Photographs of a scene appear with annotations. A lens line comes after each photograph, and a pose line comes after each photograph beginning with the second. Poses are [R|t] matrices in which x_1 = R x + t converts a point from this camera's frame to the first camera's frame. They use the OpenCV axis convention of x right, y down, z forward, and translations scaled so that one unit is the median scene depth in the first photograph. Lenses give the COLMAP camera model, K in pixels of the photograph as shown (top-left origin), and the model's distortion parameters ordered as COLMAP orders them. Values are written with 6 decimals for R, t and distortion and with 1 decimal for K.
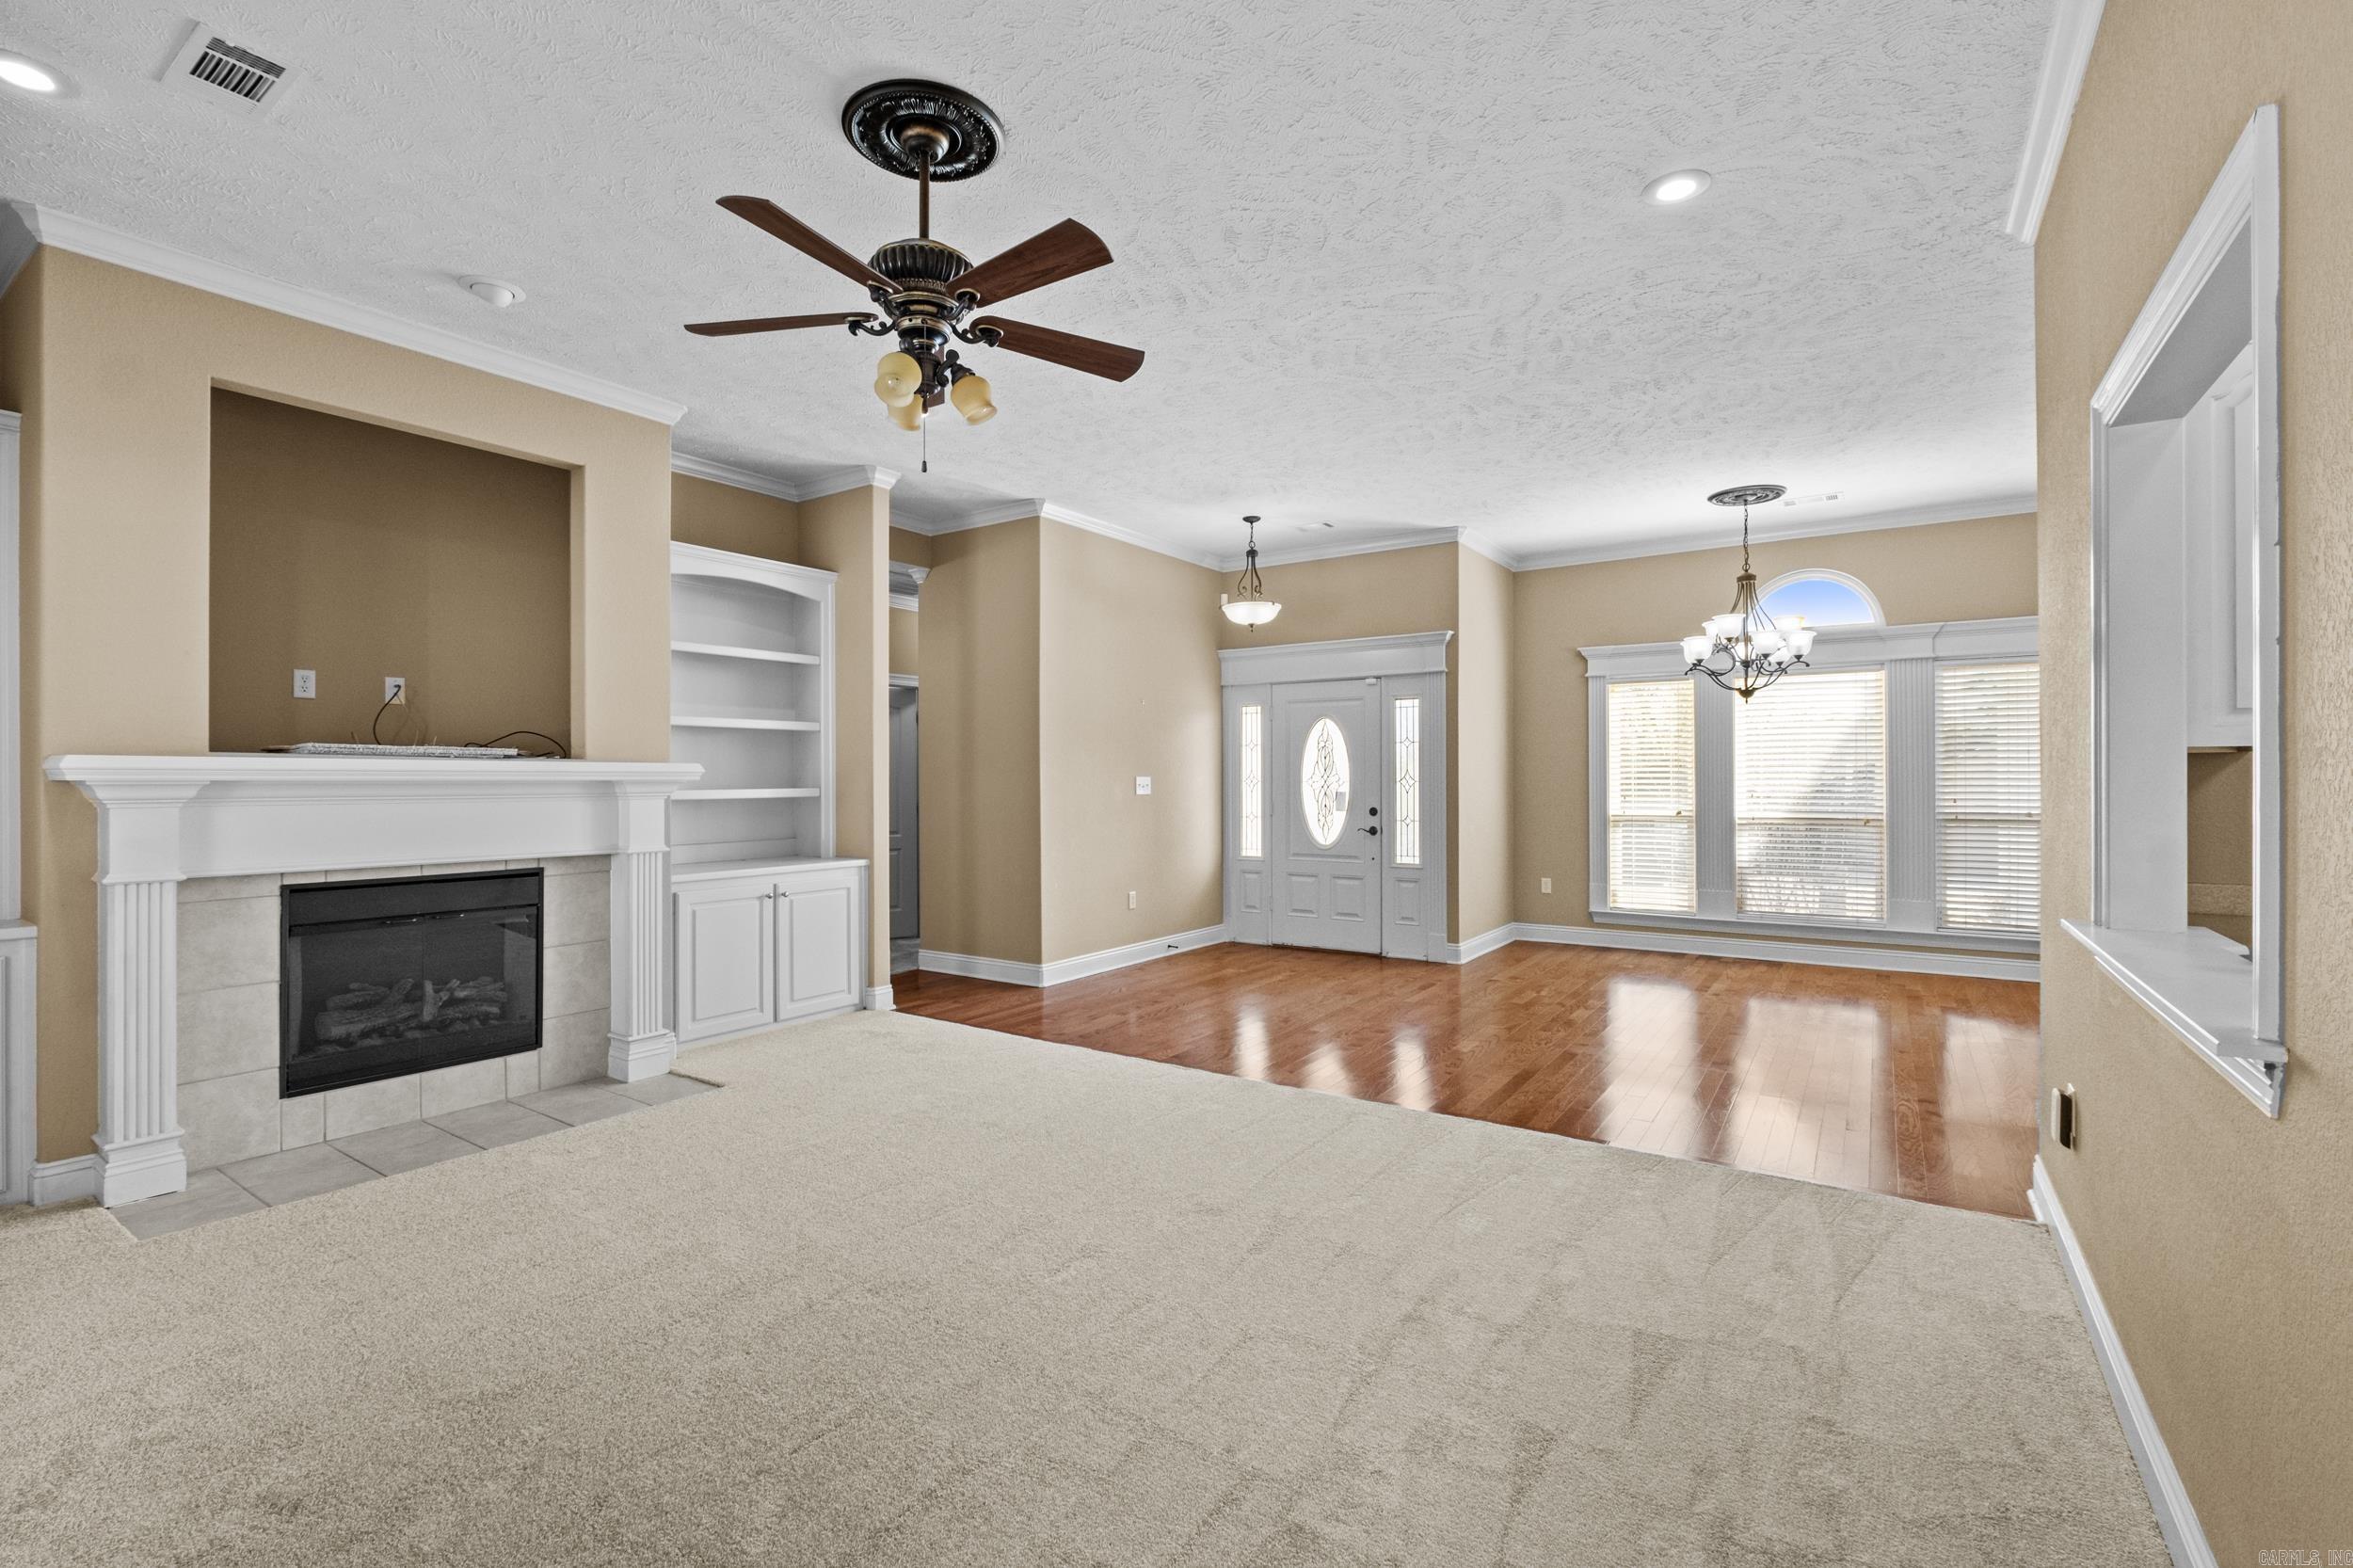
lens RADIAL K [[1043.0, 0, 1155.2], [0, 1043.0, 776.4], [0, 0, 1]] dist [-0.001412, -0.000537]
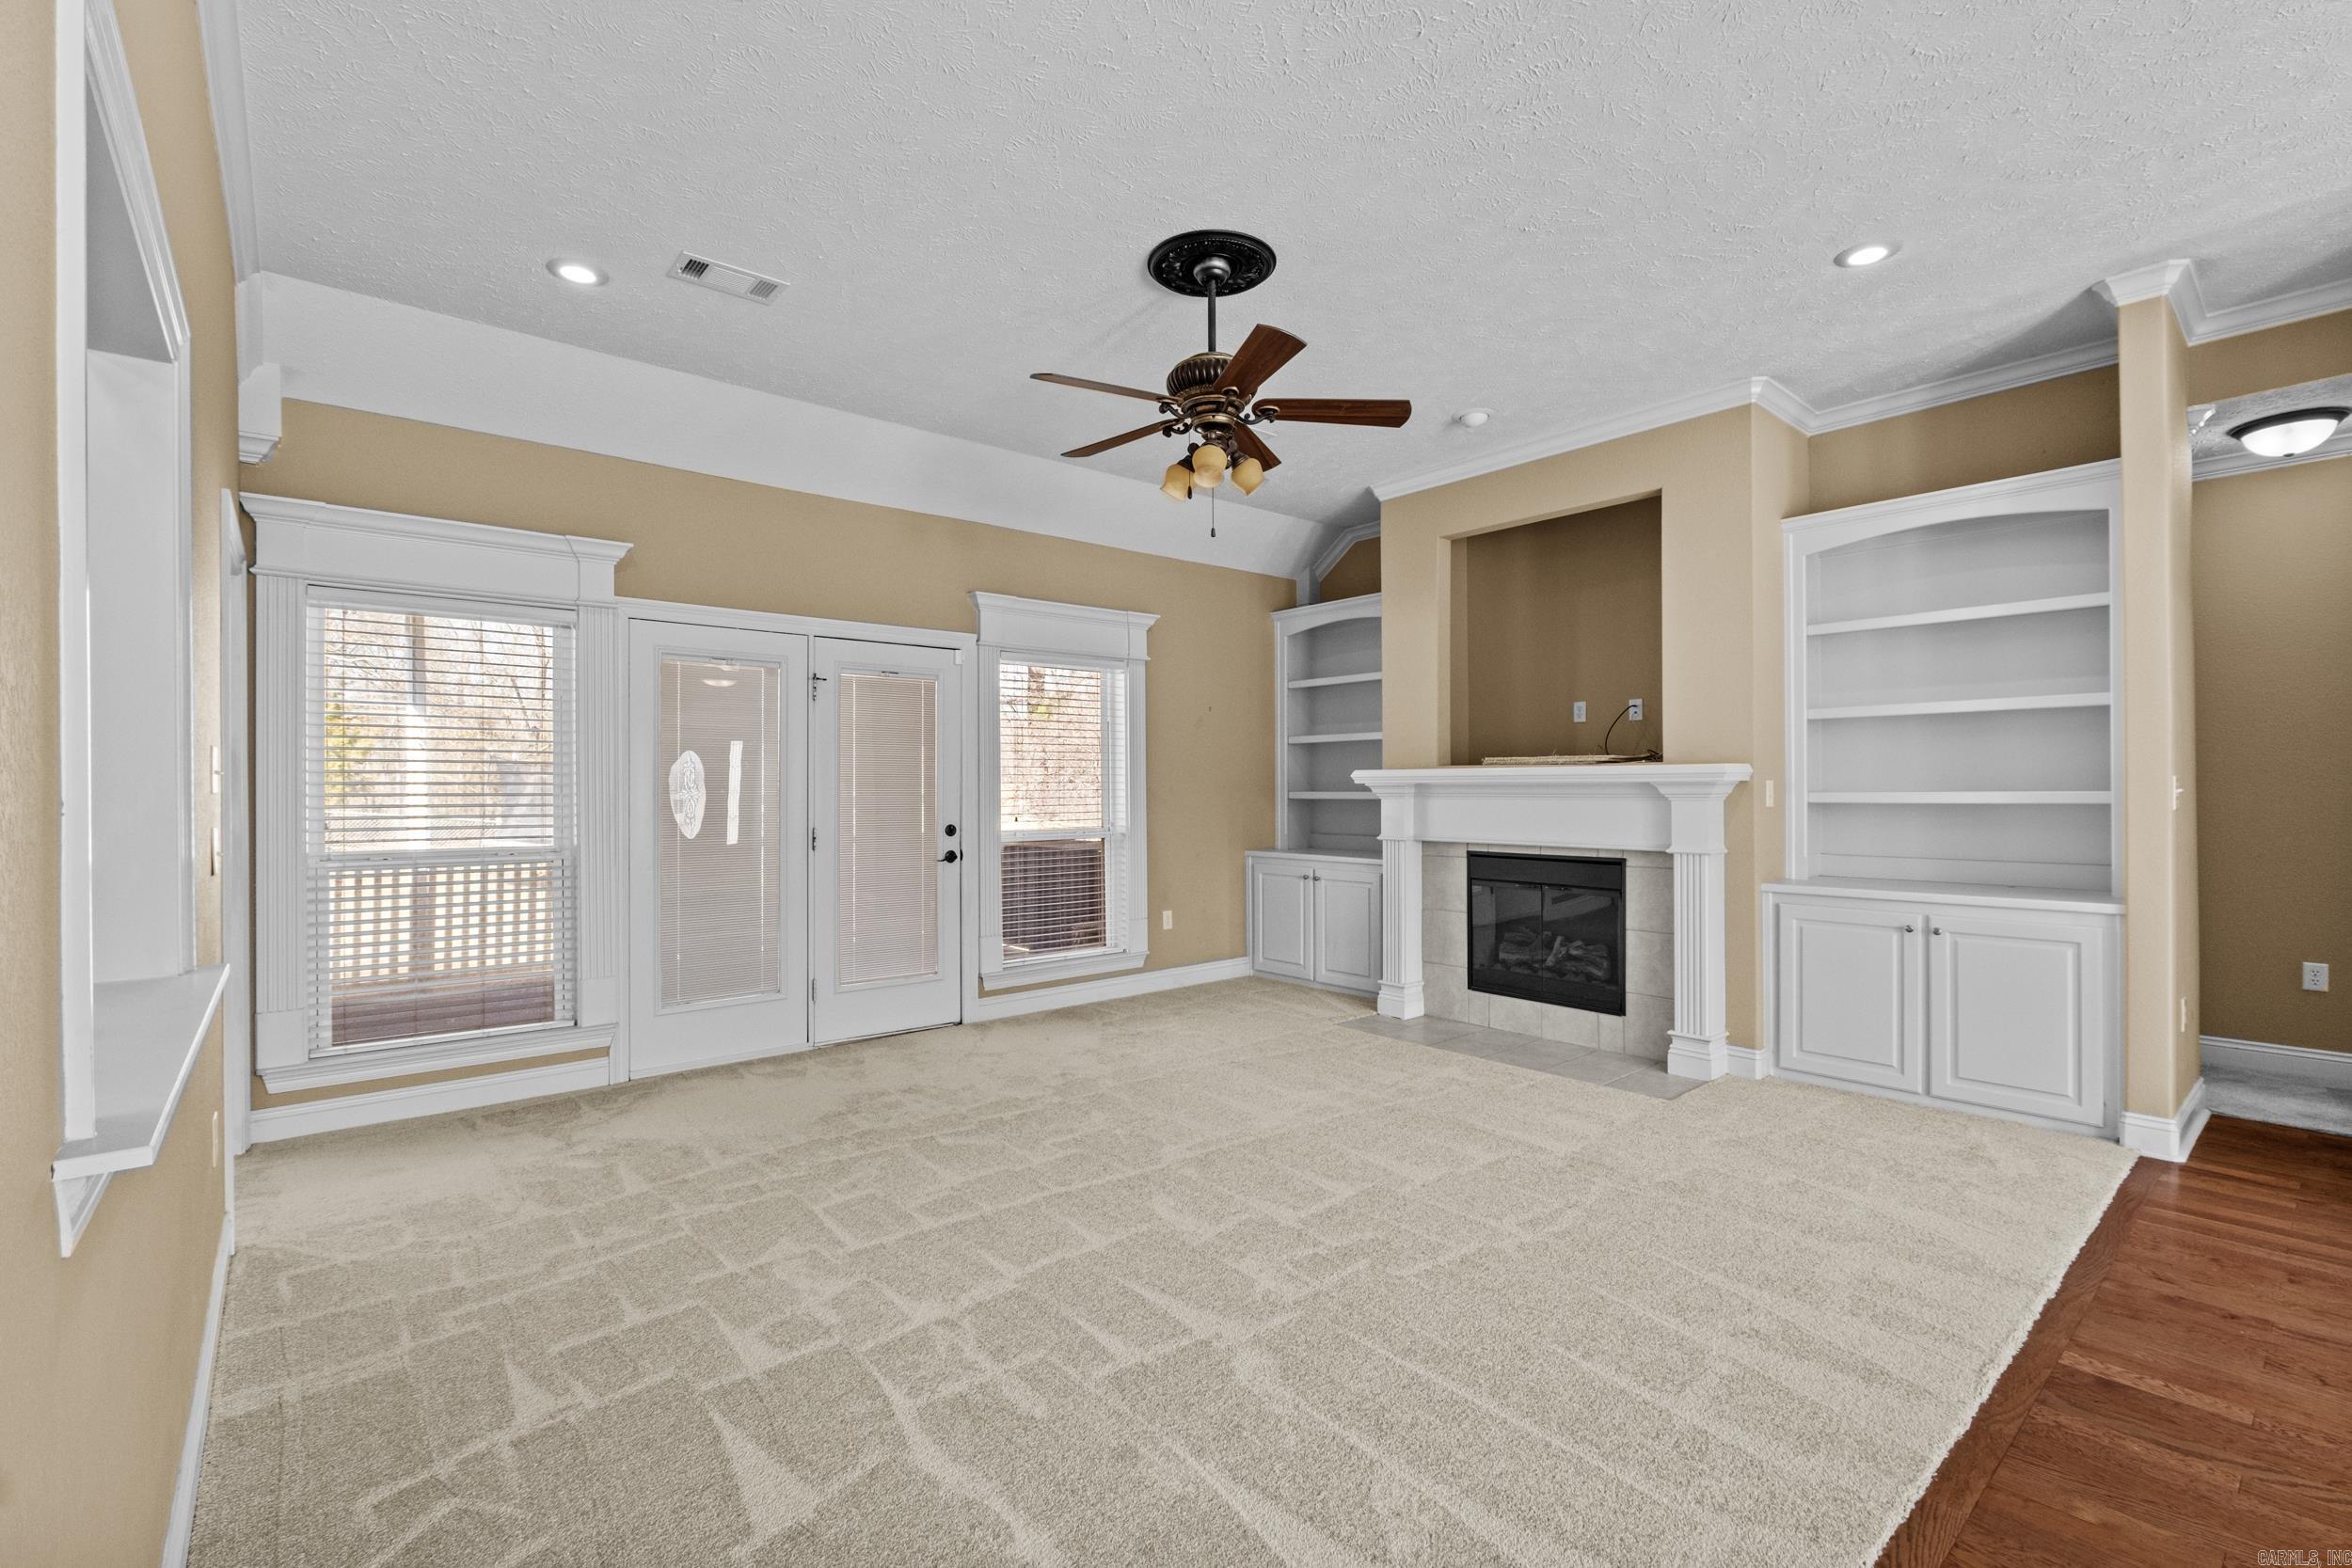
lens RADIAL K [[1032.1, 0, 1165.2], [0, 1032.1, 787.2], [0, 0, 1]] dist [-0.009778, -0.000187]
pose [[-0.261906, 0.004520, -0.965083, 0.471878], [0.010154, 0.999947, 0.001928, 0.001709], [0.965040, -0.009295, -0.261938, 0.608809]]
